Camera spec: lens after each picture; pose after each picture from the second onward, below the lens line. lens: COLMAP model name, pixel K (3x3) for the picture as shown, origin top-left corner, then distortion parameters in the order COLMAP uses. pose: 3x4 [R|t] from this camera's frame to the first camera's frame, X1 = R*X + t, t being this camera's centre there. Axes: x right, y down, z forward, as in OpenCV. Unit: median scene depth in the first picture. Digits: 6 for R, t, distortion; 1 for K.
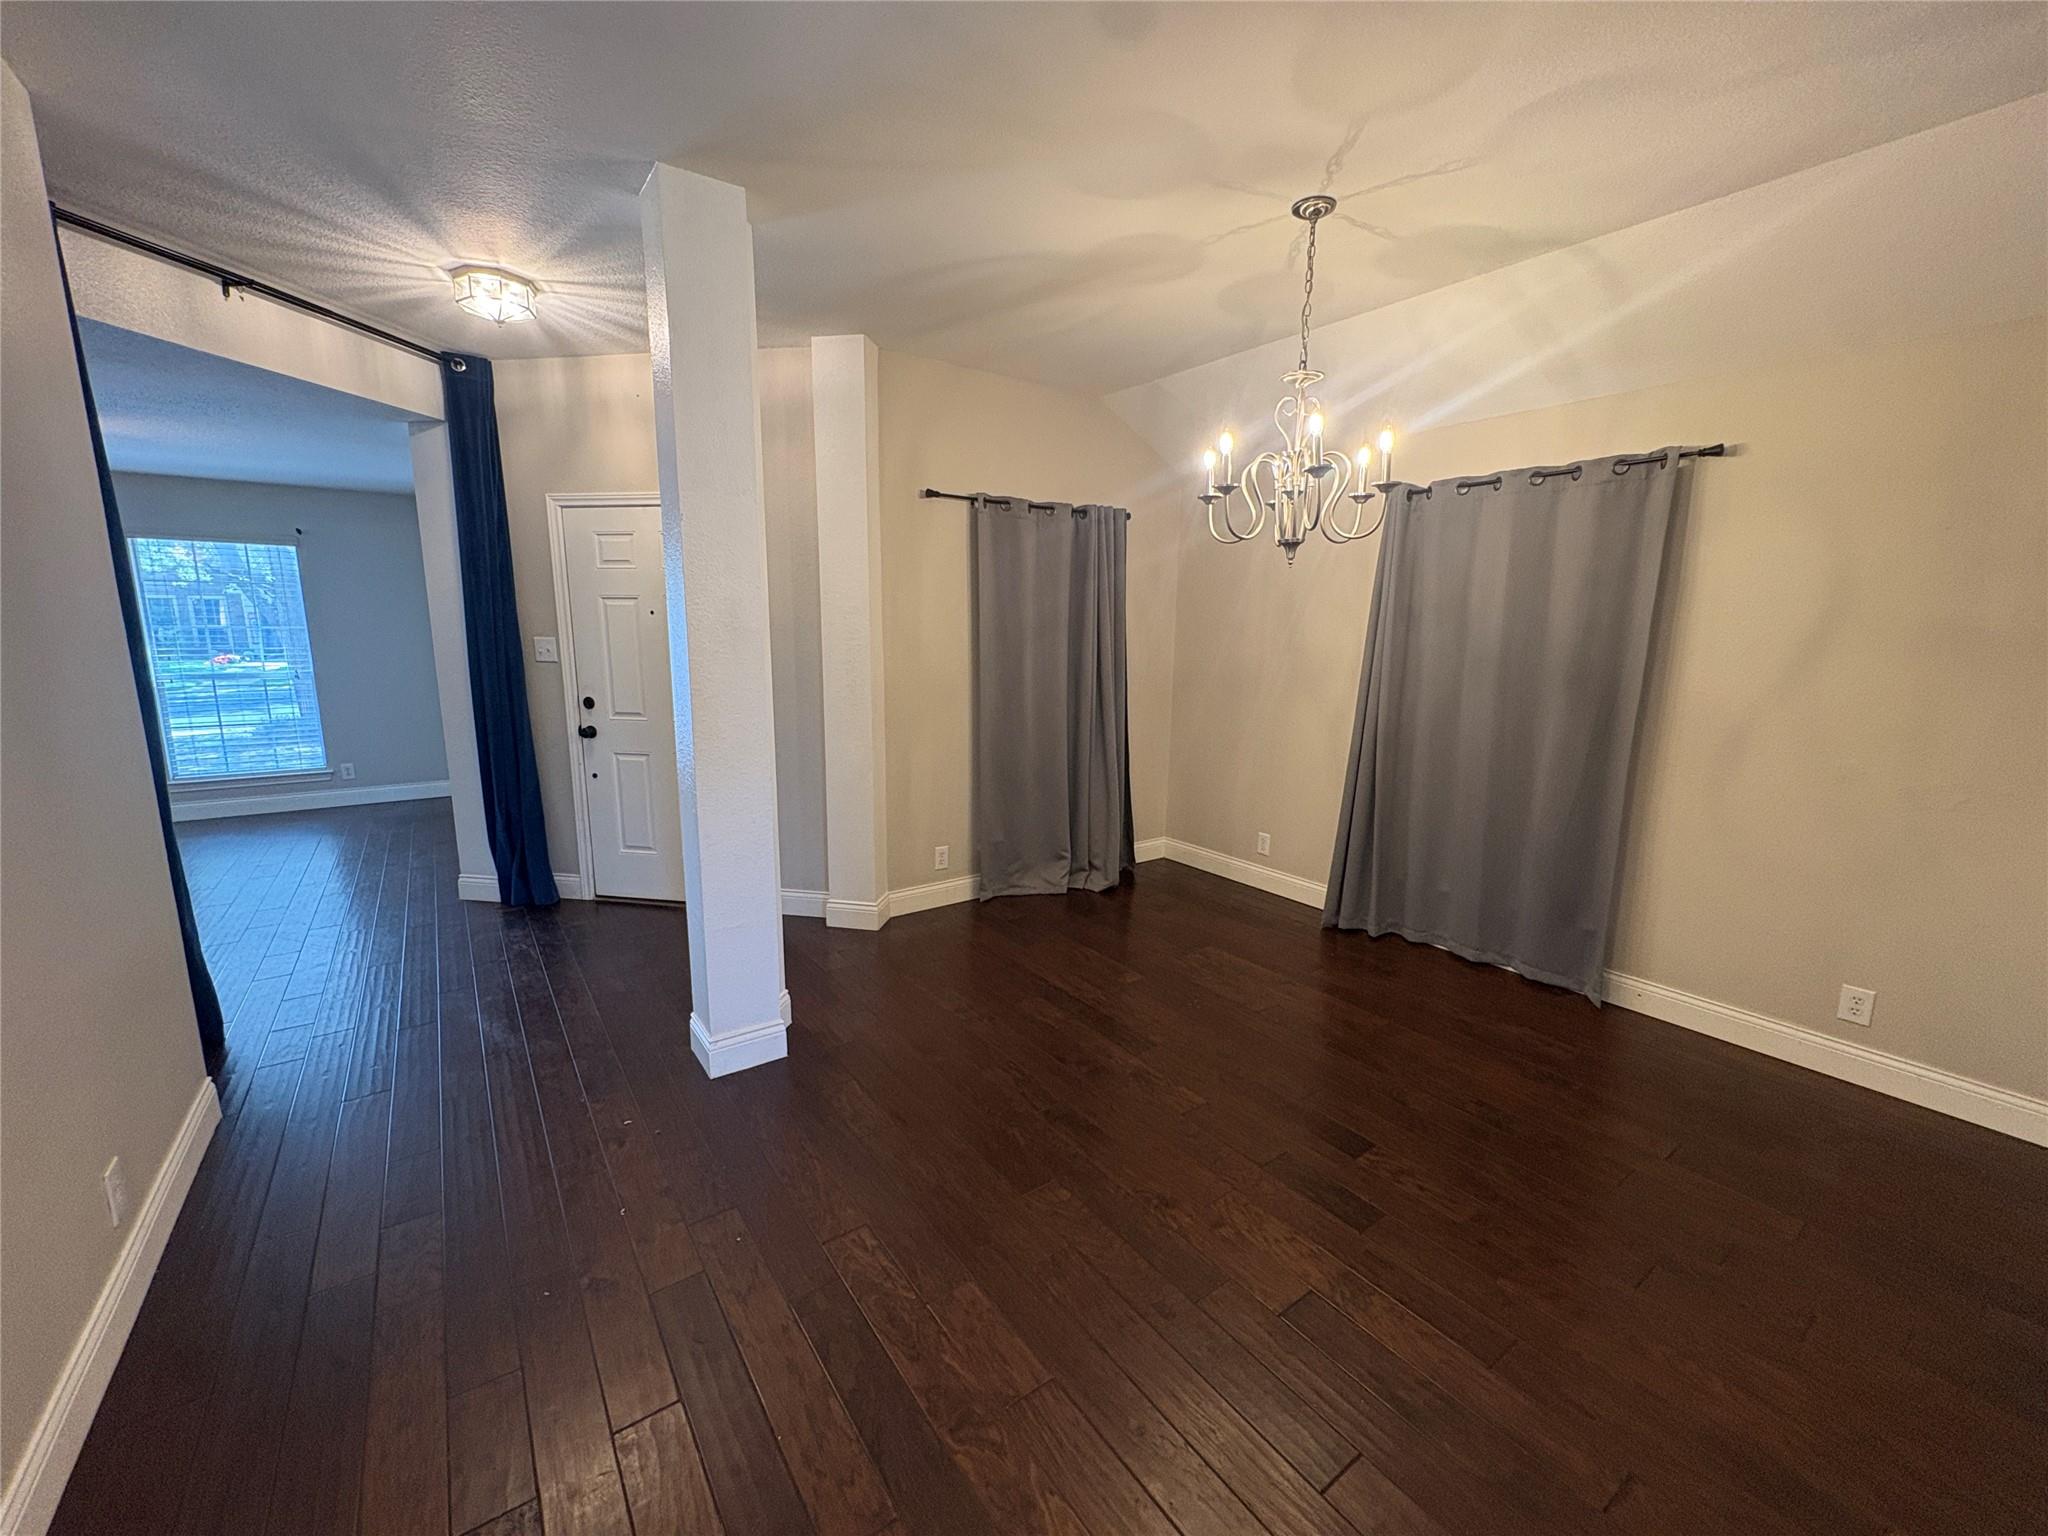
lens RADIAL K [[812.8, 0, 1024.0], [0, 812.8, 768.0], [0, 0, 1]] dist [0.001293, 0.000184]
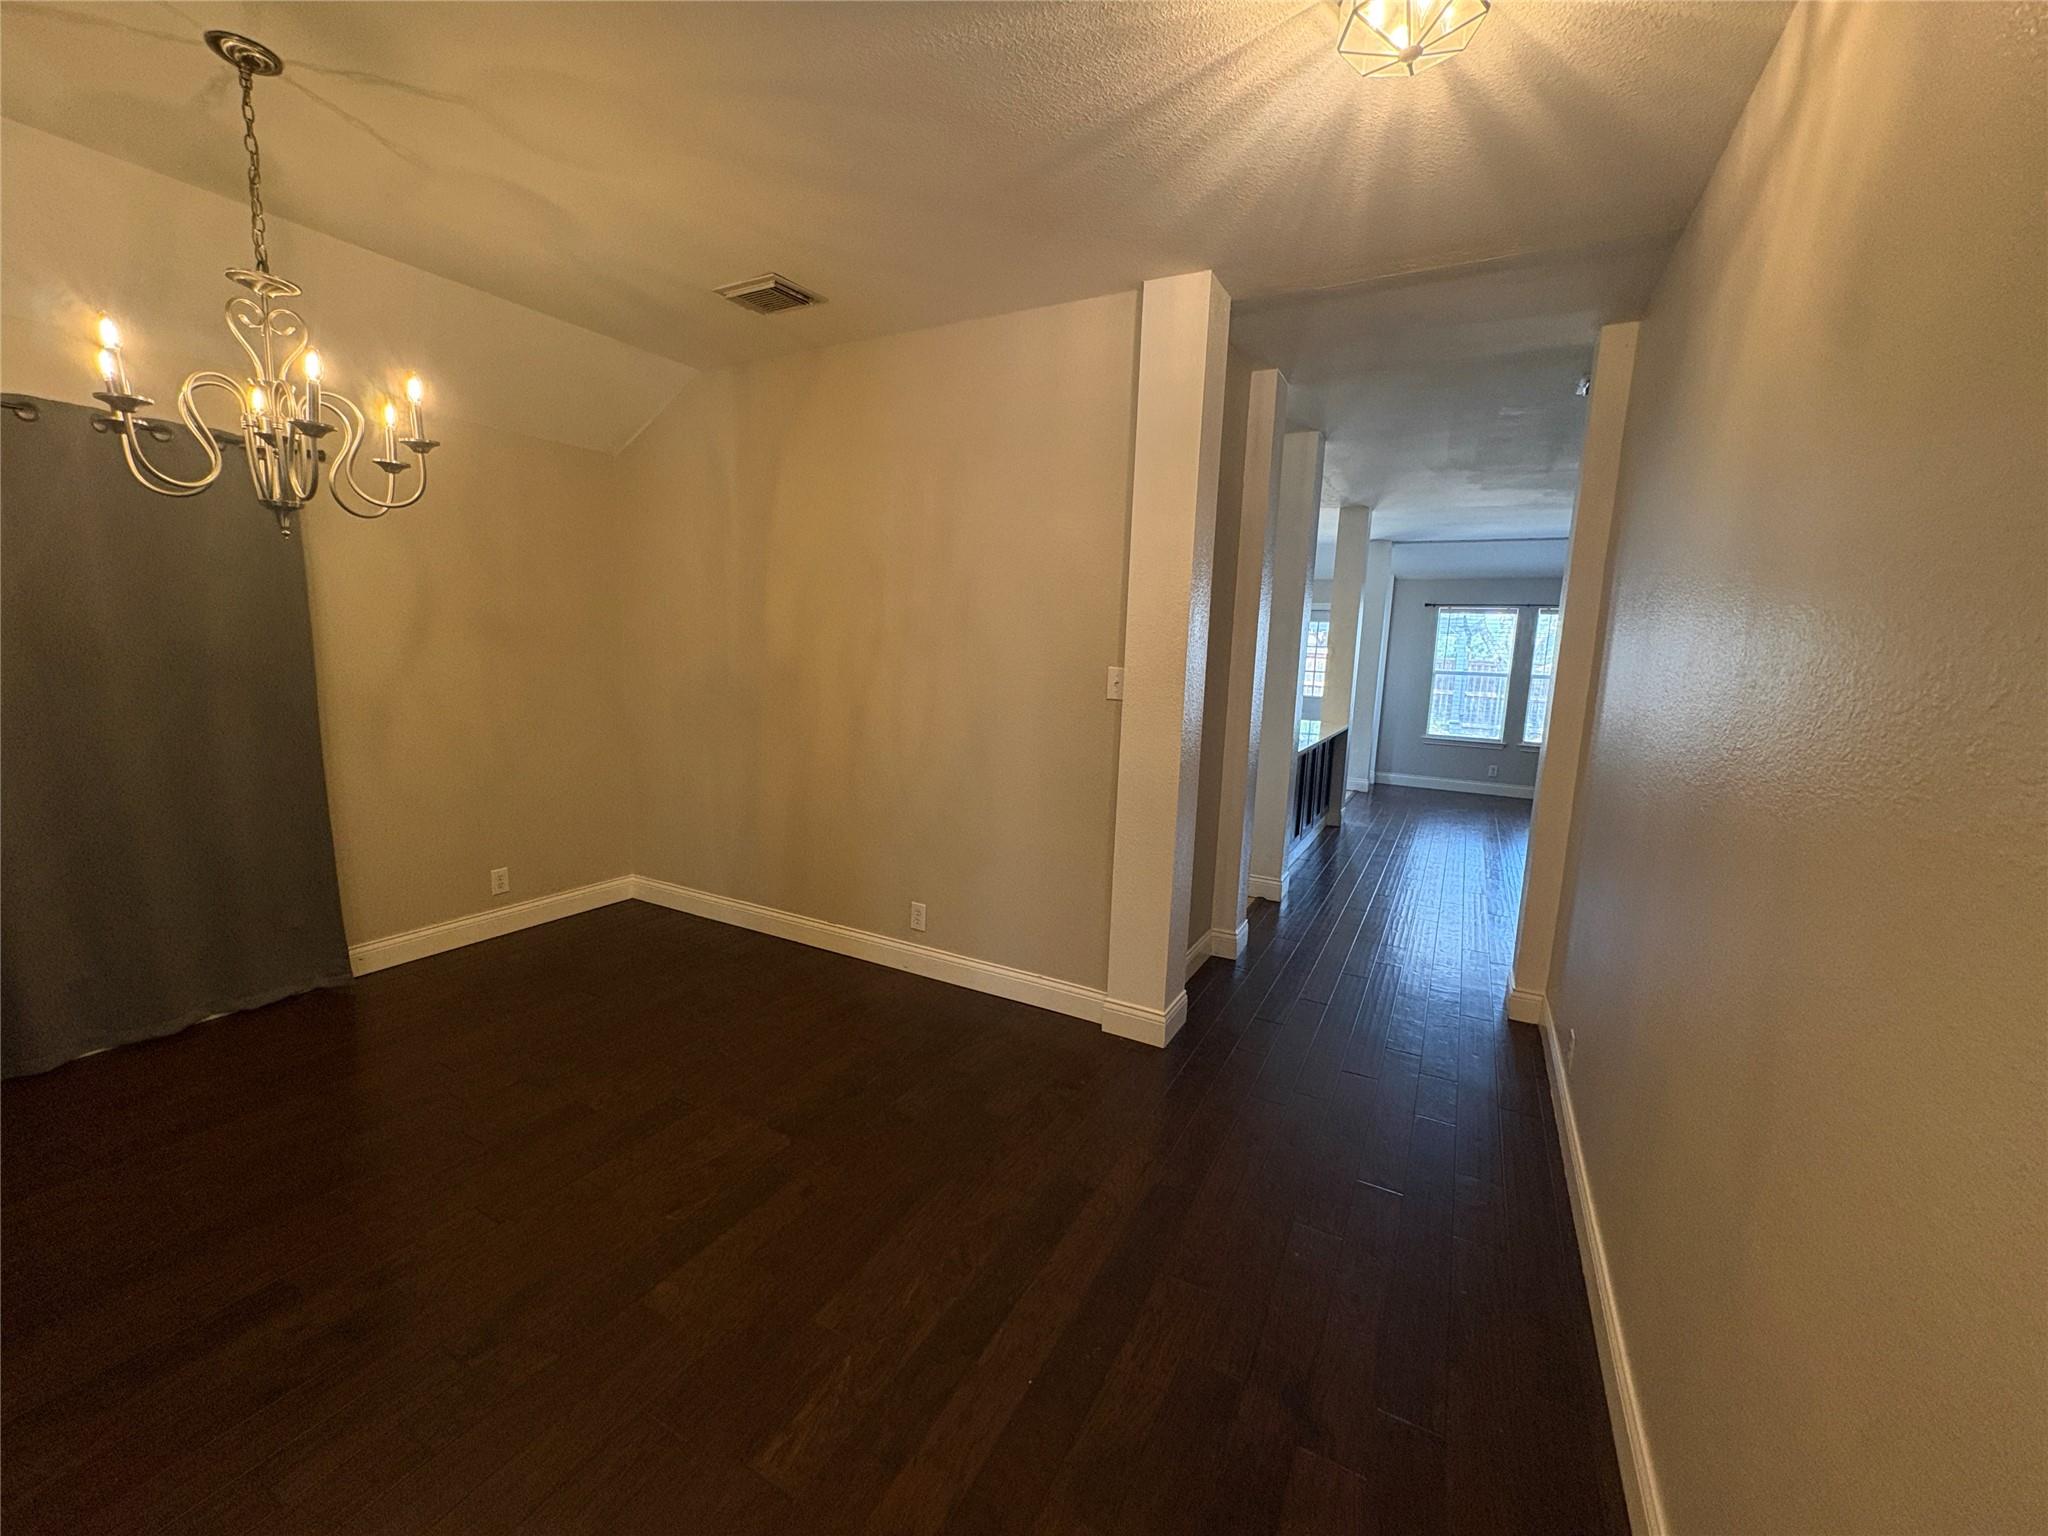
lens RADIAL K [[812.8, 0, 1024.0], [0, 812.8, 768.0], [0, 0, 1]] dist [0.001293, 0.000184]
pose [[-0.439165, -0.161333, 0.883802, -0.688359], [0.120509, 0.964275, 0.235905, -0.144578], [-0.890287, 0.210107, -0.404034, 0.773930]]
